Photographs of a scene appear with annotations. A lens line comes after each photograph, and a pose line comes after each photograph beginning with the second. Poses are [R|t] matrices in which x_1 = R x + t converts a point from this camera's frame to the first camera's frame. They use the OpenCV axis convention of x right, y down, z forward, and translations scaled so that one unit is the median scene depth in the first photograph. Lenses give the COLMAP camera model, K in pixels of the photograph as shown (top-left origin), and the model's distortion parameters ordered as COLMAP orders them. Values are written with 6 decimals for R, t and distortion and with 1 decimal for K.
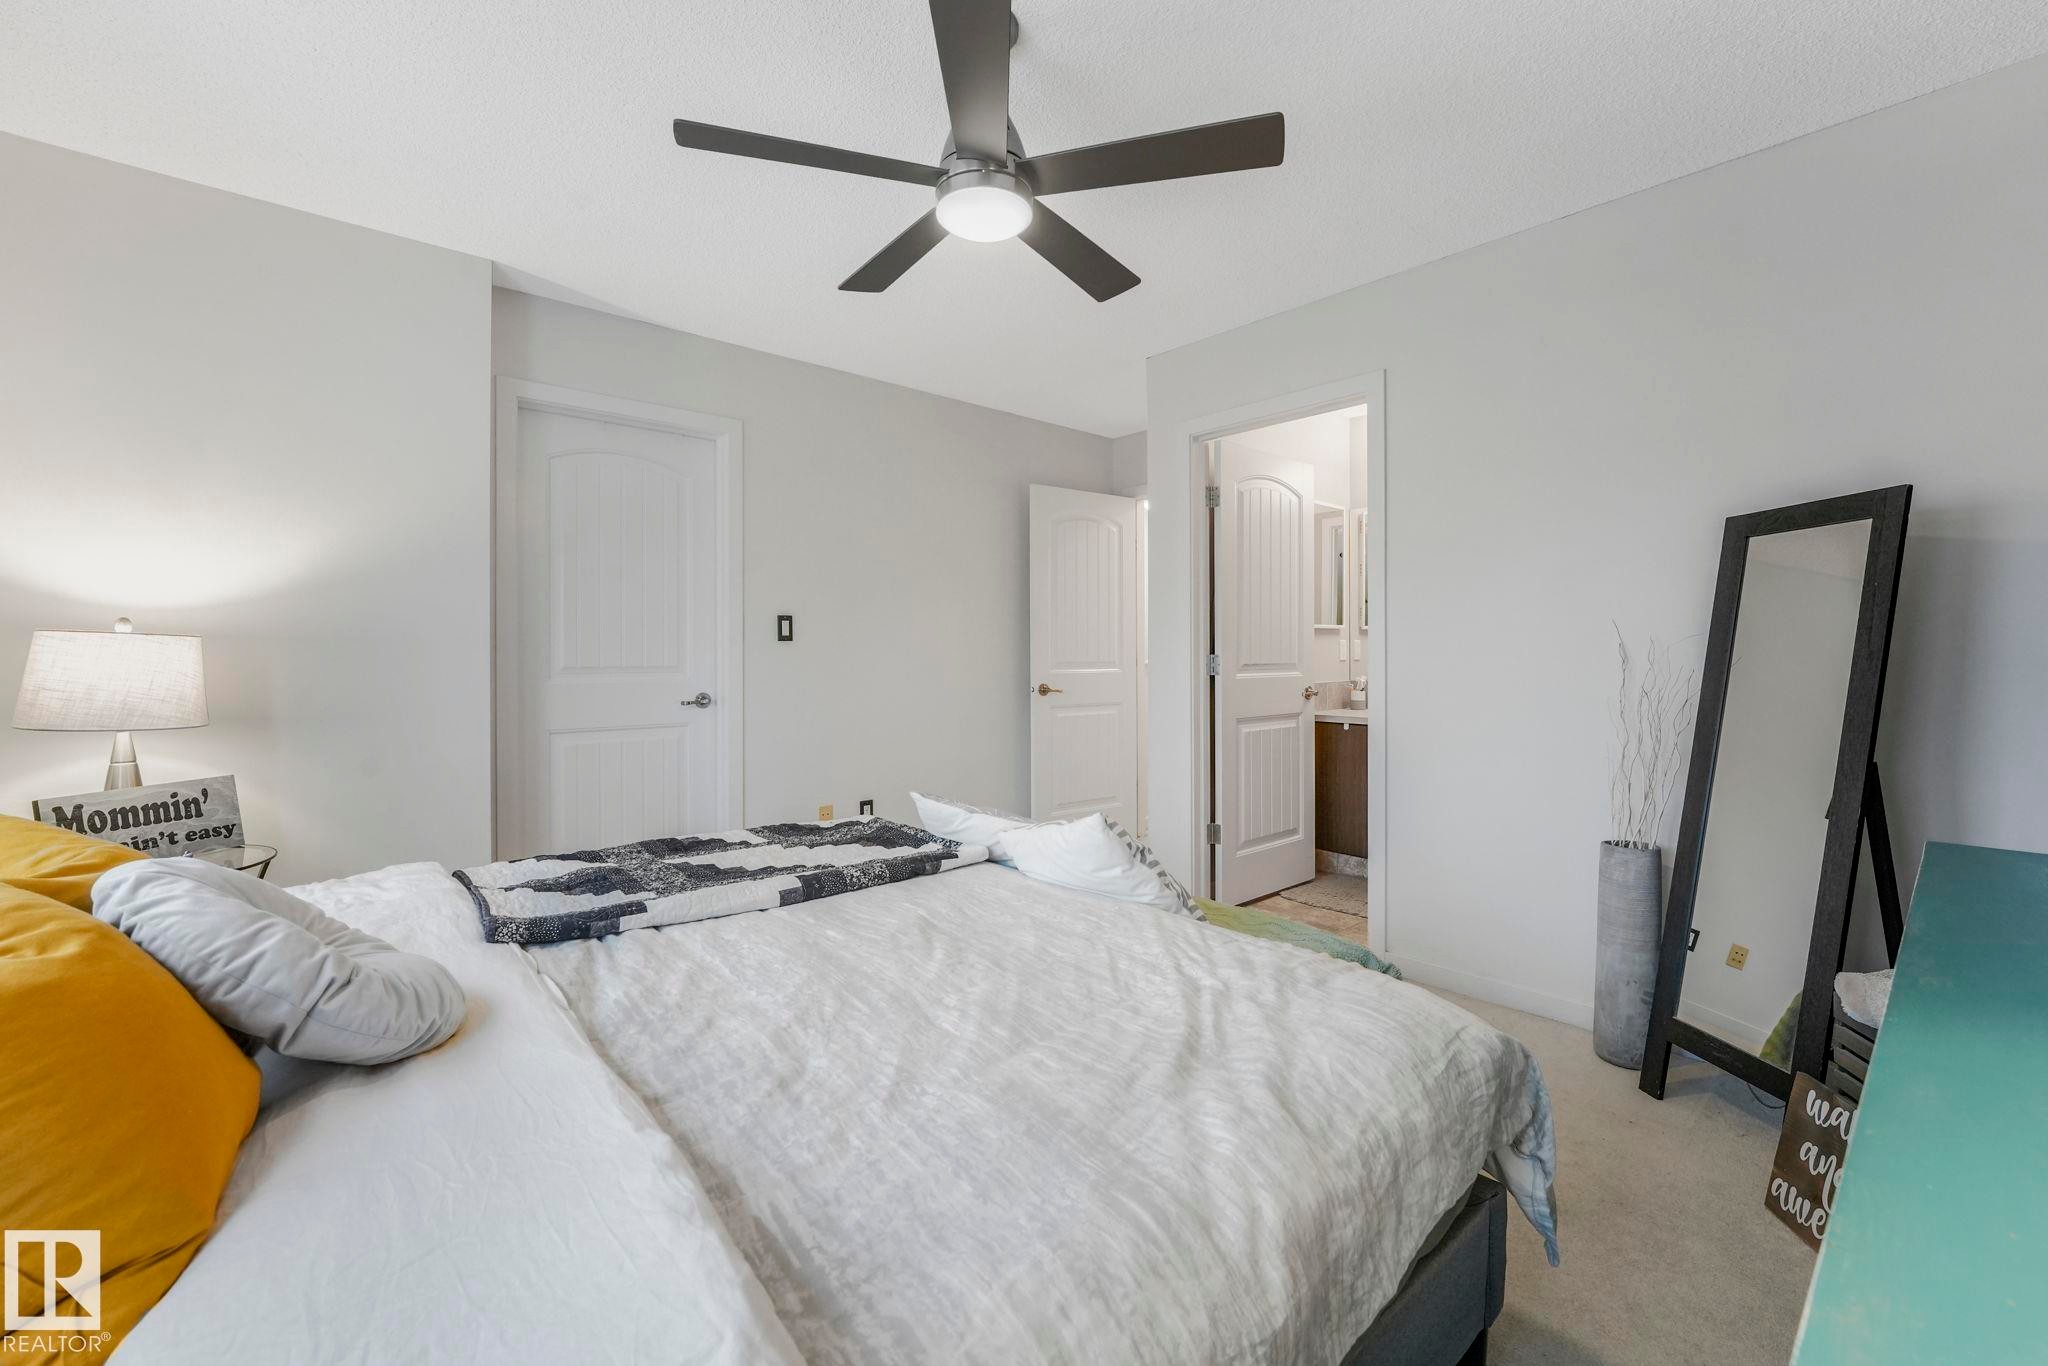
lens RADIAL K [[840.5, 0, 1028.5], [0, 840.5, 665.9], [0, 0, 1]] dist [-0.018625, 0.000083]
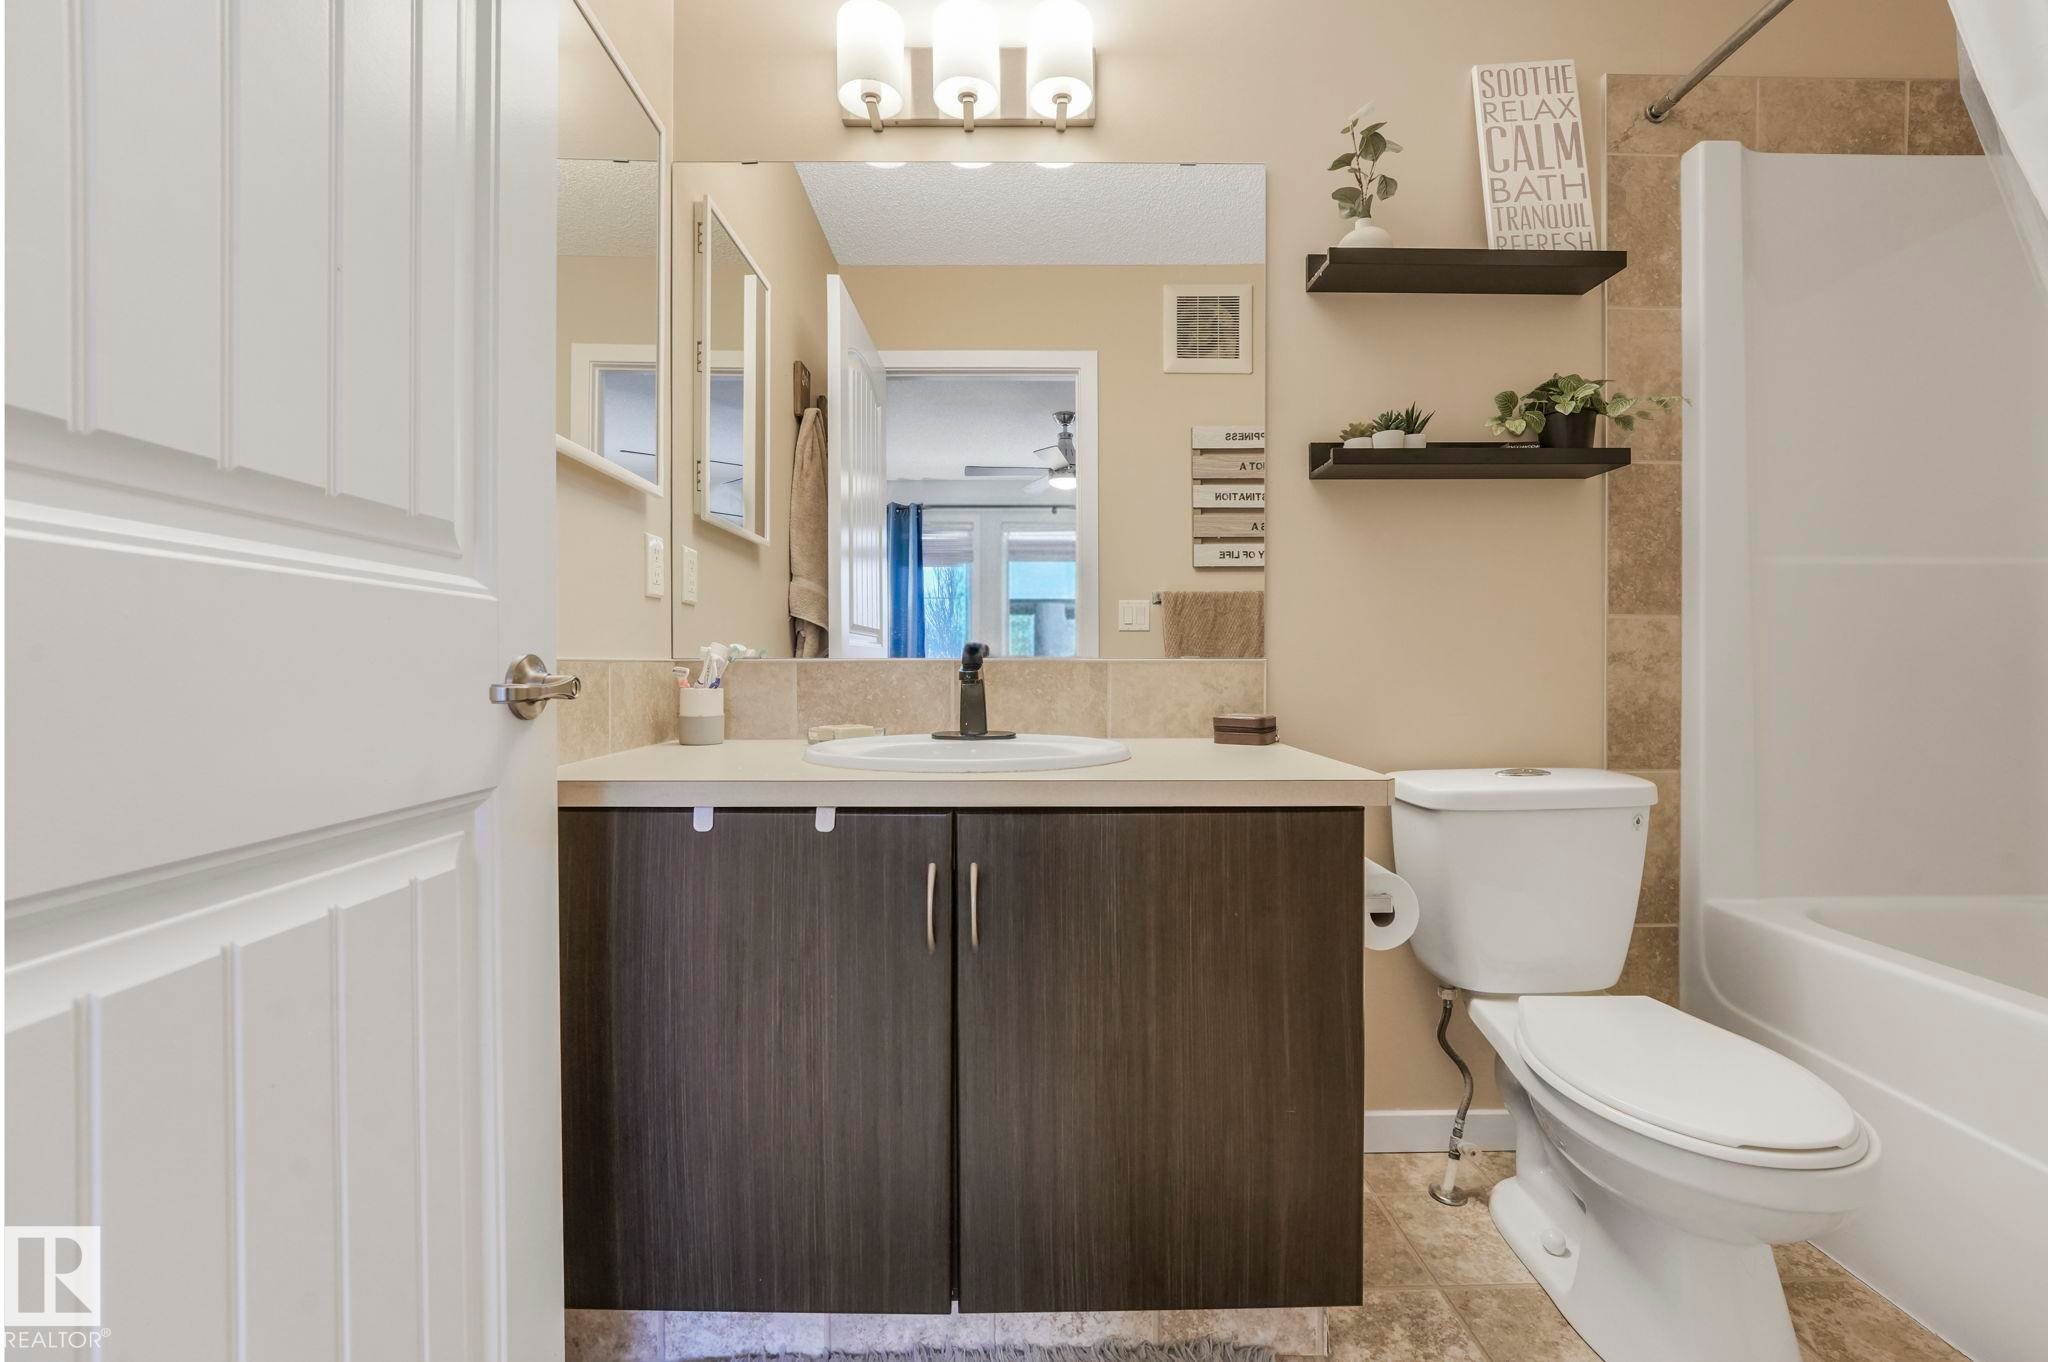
lens RADIAL K [[840.5, 0, 1016.0], [0, 840.5, 671.1], [0, 0, 1]] dist [-0.018625, 0.000083]
pose [[0.647732, -0.005008, 0.761852, 0.264528], [0.009724, 0.999951, -0.001694, 0.031047], [-0.761806, 0.008505, 0.647749, 0.804346]]
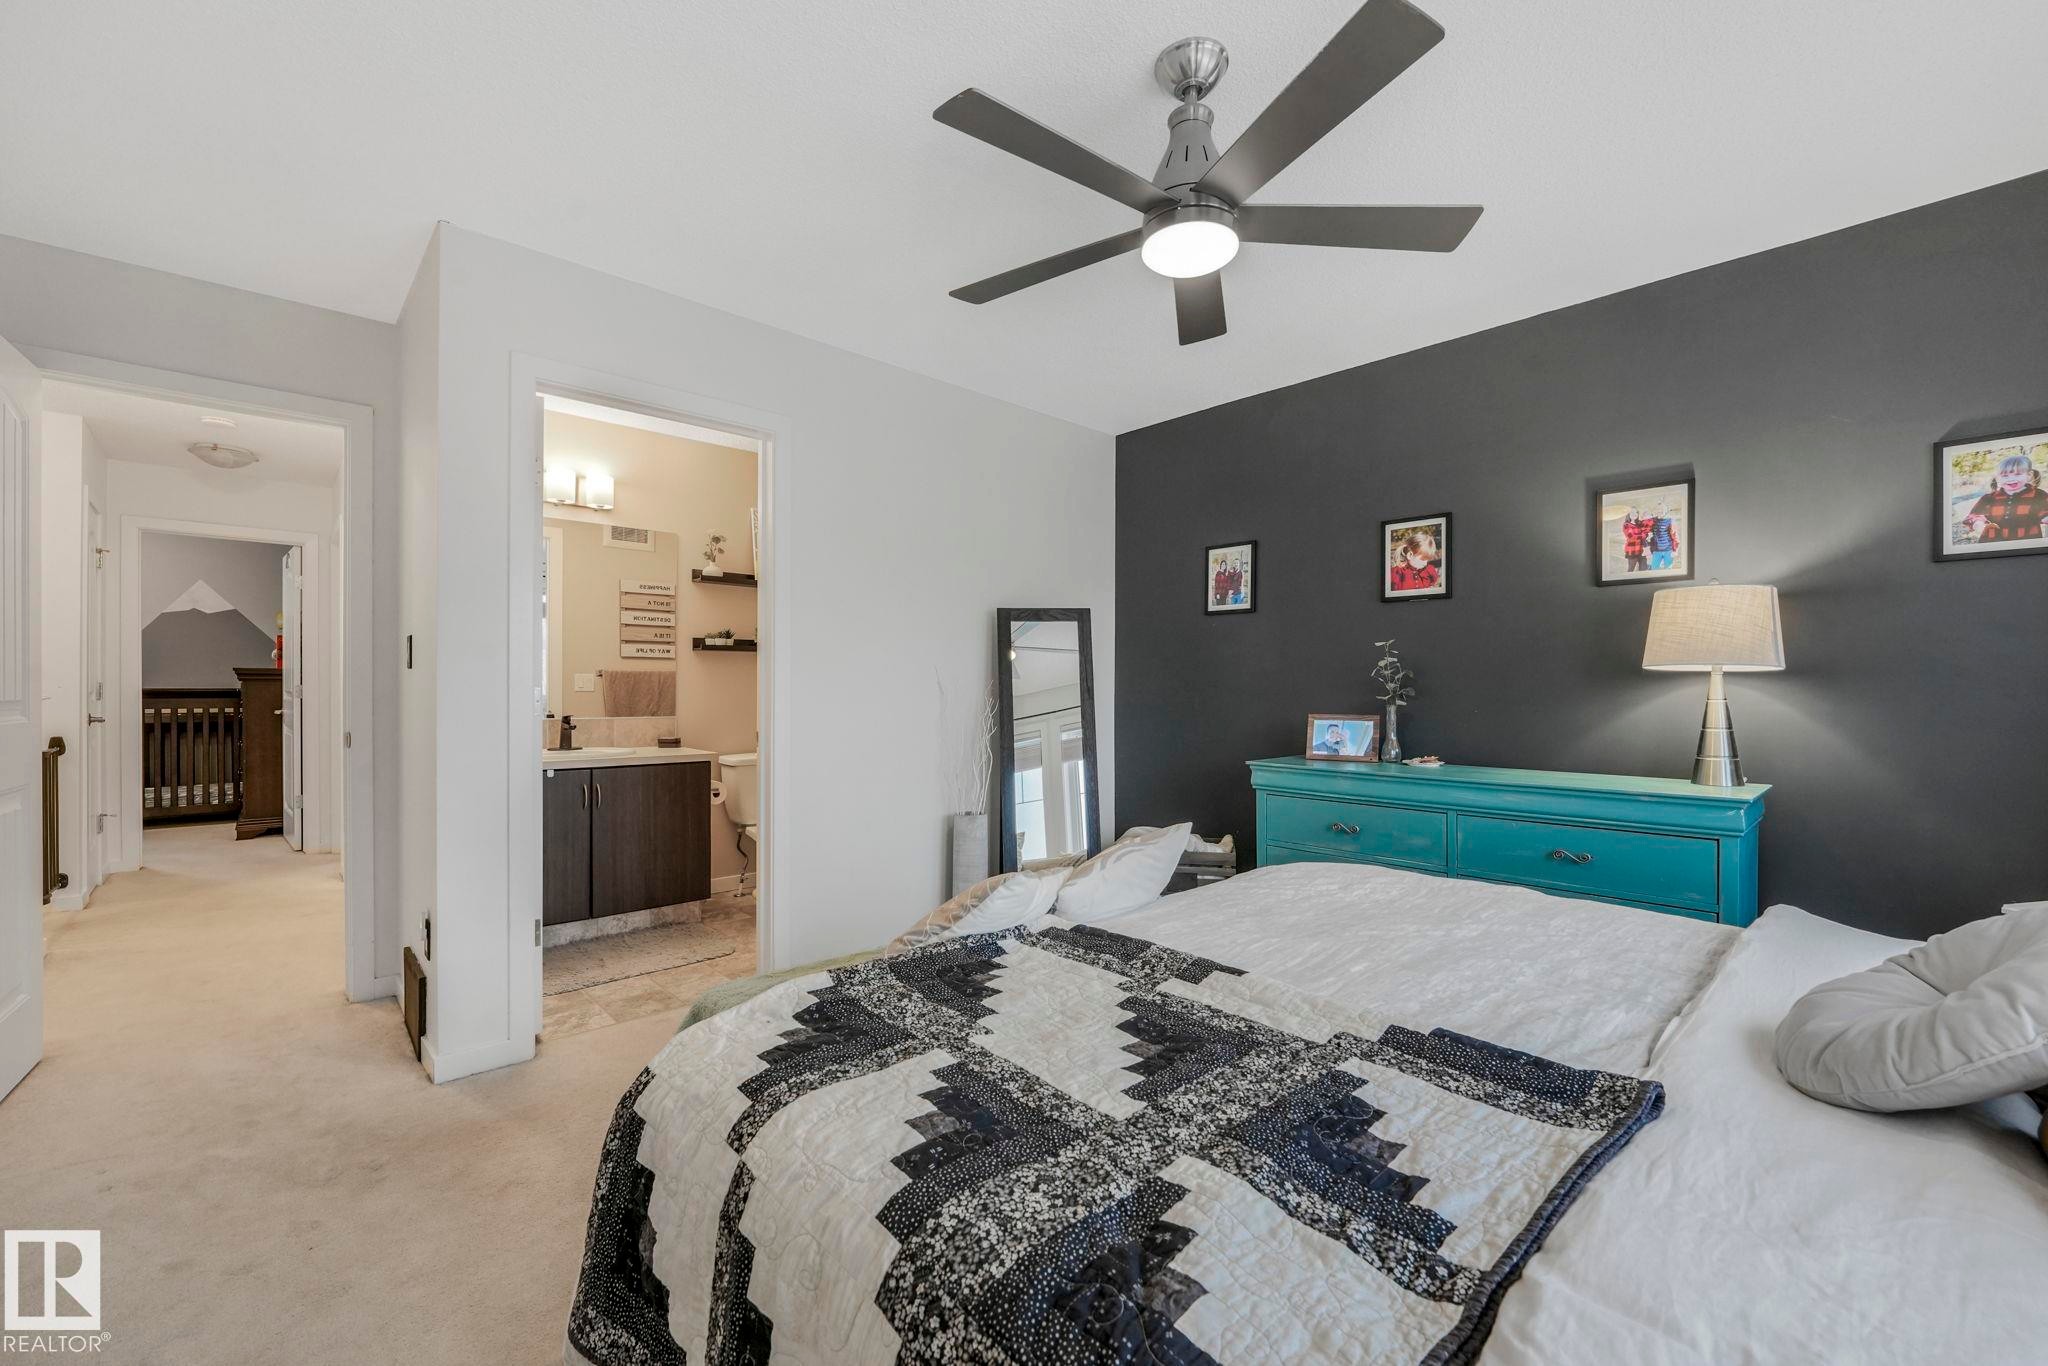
lens RADIAL K [[840.5, 0, 1015.4], [0, 840.5, 687.3], [0, 0, 1]] dist [-0.018625, 0.000083]
pose [[-0.027391, 0.003346, 0.999619, -0.472637], [0.008461, 0.999959, -0.003116, -0.005824], [-0.999589, 0.008373, -0.027418, 0.555780]]
